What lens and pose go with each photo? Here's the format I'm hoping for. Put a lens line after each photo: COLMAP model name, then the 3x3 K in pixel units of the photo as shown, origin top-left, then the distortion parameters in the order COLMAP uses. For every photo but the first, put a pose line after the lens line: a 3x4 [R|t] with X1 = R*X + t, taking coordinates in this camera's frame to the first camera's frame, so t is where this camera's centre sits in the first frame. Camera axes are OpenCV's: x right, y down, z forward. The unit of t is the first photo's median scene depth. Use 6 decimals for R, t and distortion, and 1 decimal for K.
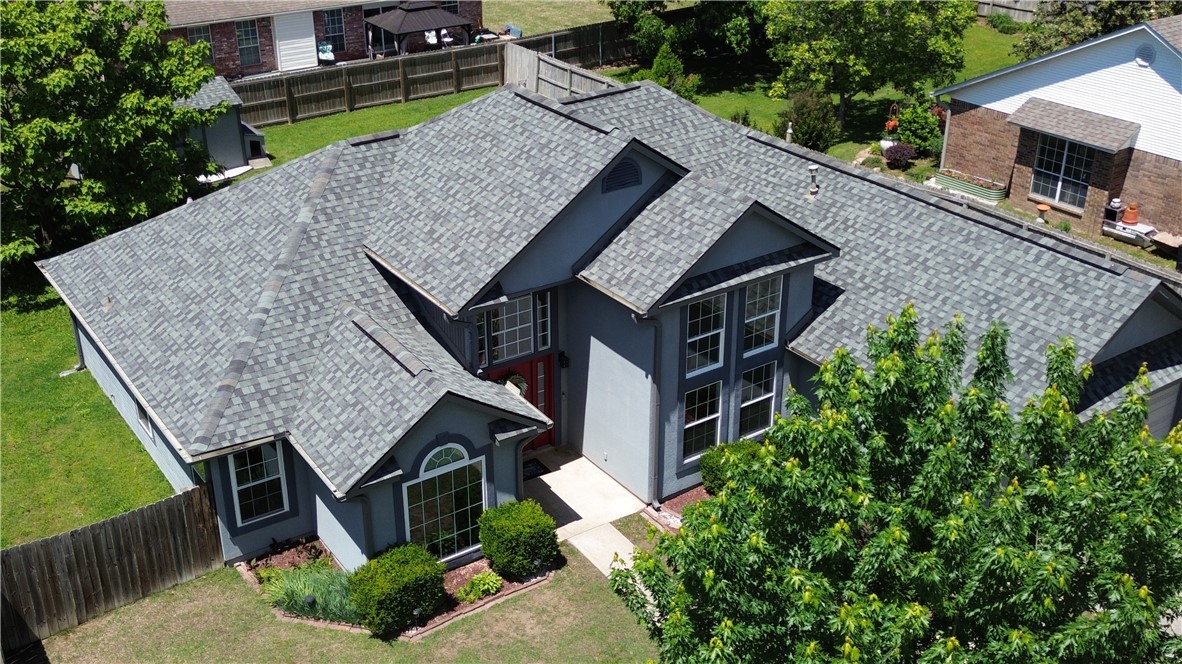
lens RADIAL K [[1266.3, 0, 598.4], [0, 1266.3, 318.9], [0, 0, 1]] dist [0.080759, 0.000000]
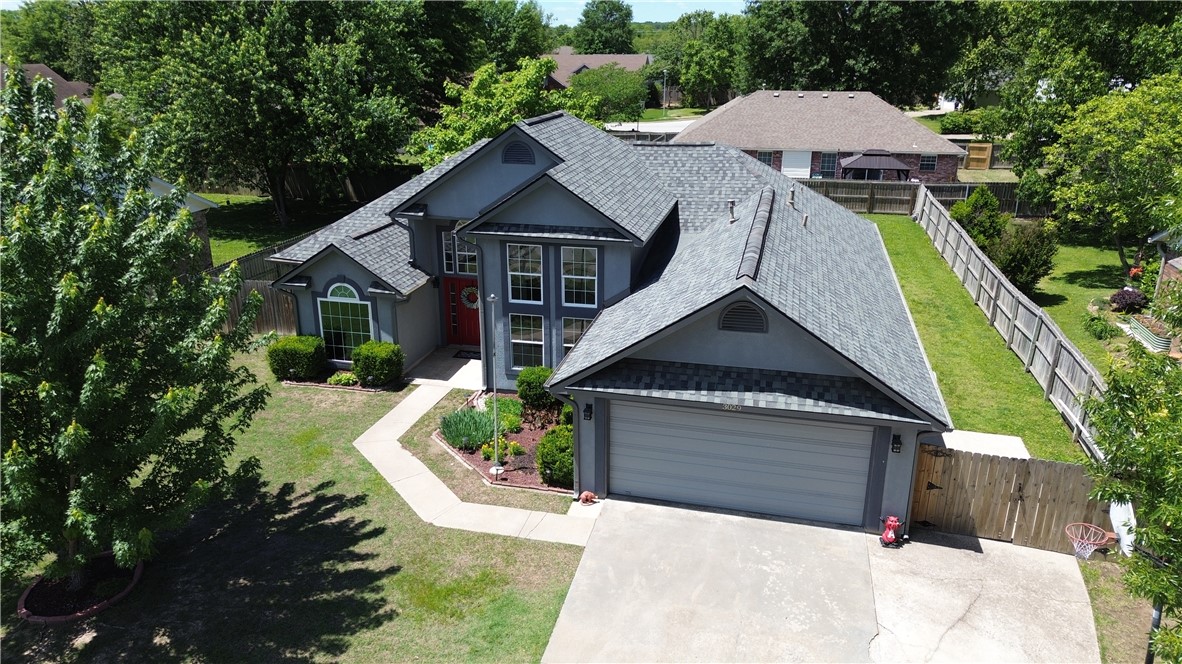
lens RADIAL K [[848.7, 0, 593.3], [0, 848.7, 328.3], [0, 0, 1]] dist [0.079210, -0.001975]
pose [[0.664821, 0.240540, -0.707216, 0.807268], [-0.321552, 0.946687, 0.019714, 0.027192], [0.674253, 0.214301, 0.706723, 0.421324]]
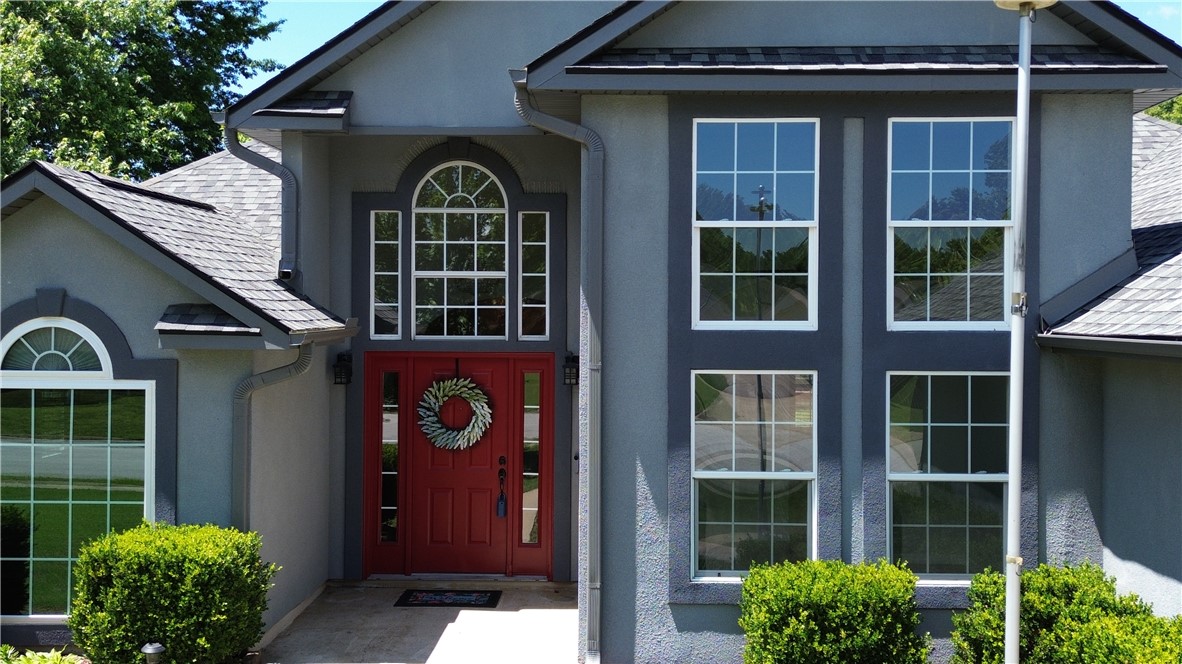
lens RADIAL K [[1266.3, 0, 583.1], [0, 1266.3, 325.3], [0, 0, 1]] dist [0.080759, 0.000000]
pose [[0.801504, 0.007655, -0.597940, 0.282315], [-0.260435, 0.904575, -0.337517, 0.191623], [0.538298, 0.426246, 0.727014, 0.707817]]
